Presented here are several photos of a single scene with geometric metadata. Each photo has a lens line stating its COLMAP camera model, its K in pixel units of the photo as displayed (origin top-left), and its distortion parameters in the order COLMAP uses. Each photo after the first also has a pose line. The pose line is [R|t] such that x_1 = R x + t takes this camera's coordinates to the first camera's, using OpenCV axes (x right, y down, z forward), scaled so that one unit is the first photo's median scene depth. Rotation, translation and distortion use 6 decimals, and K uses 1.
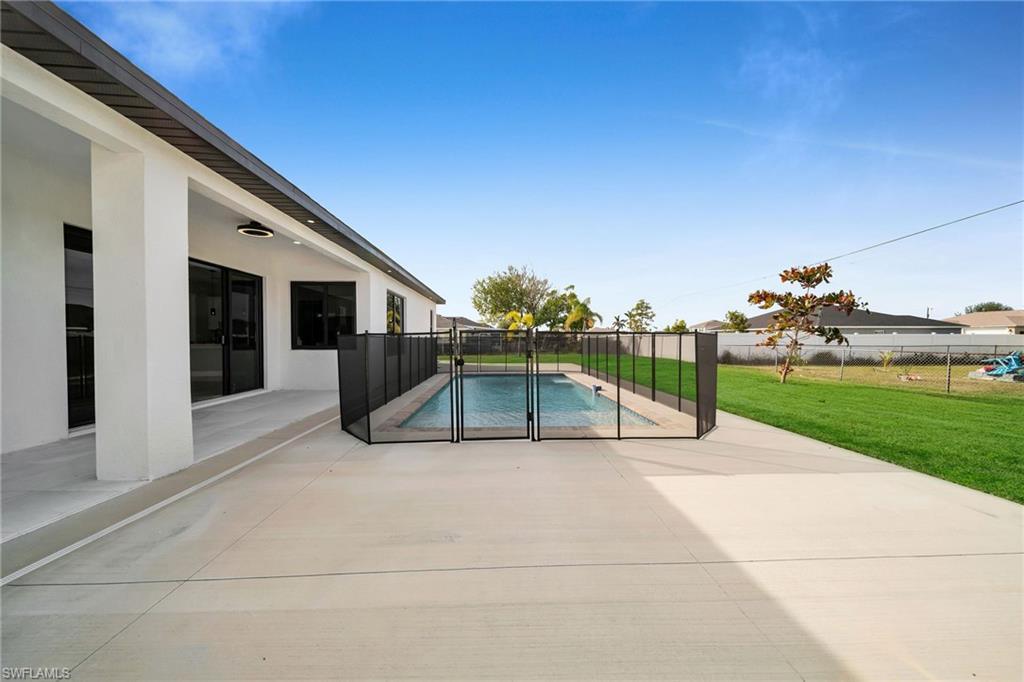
lens RADIAL K [[358.5, 0, 511.8], [0, 358.5, 343.3], [0, 0, 1]] dist [0.006786, -0.003889]
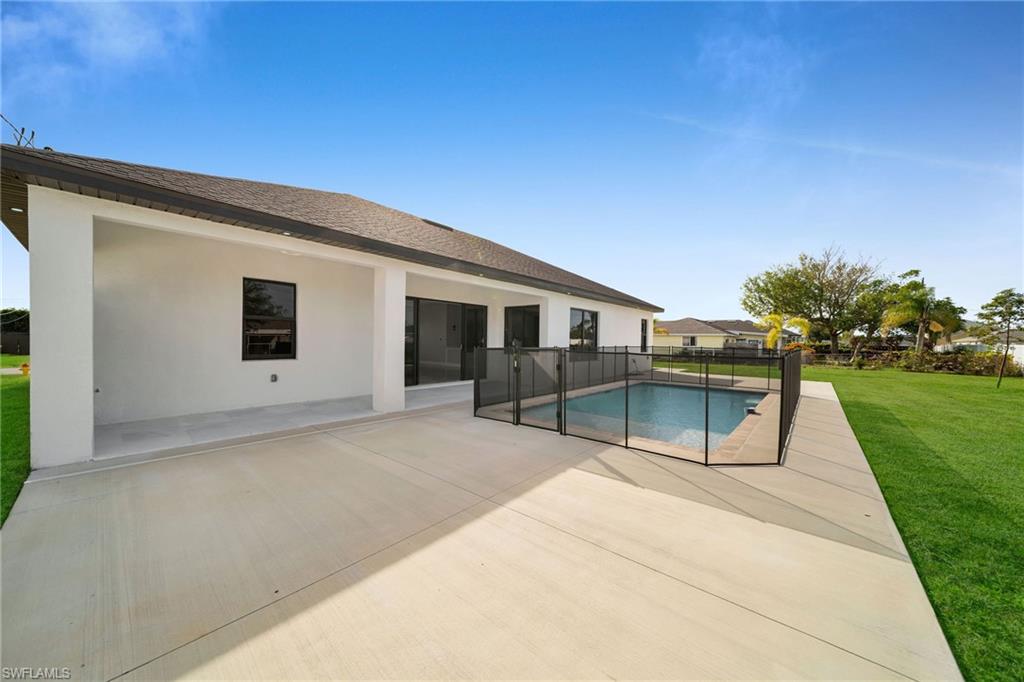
lens RADIAL K [[358.5, 0, 511.8], [0, 358.5, 343.3], [0, 0, 1]] dist [0.006786, -0.003889]
pose [[0.726175, 0.014899, -0.687348, 0.388633], [-0.022950, 0.999733, -0.002577, -0.022208], [0.687126, 0.017646, 0.726324, -0.027509]]
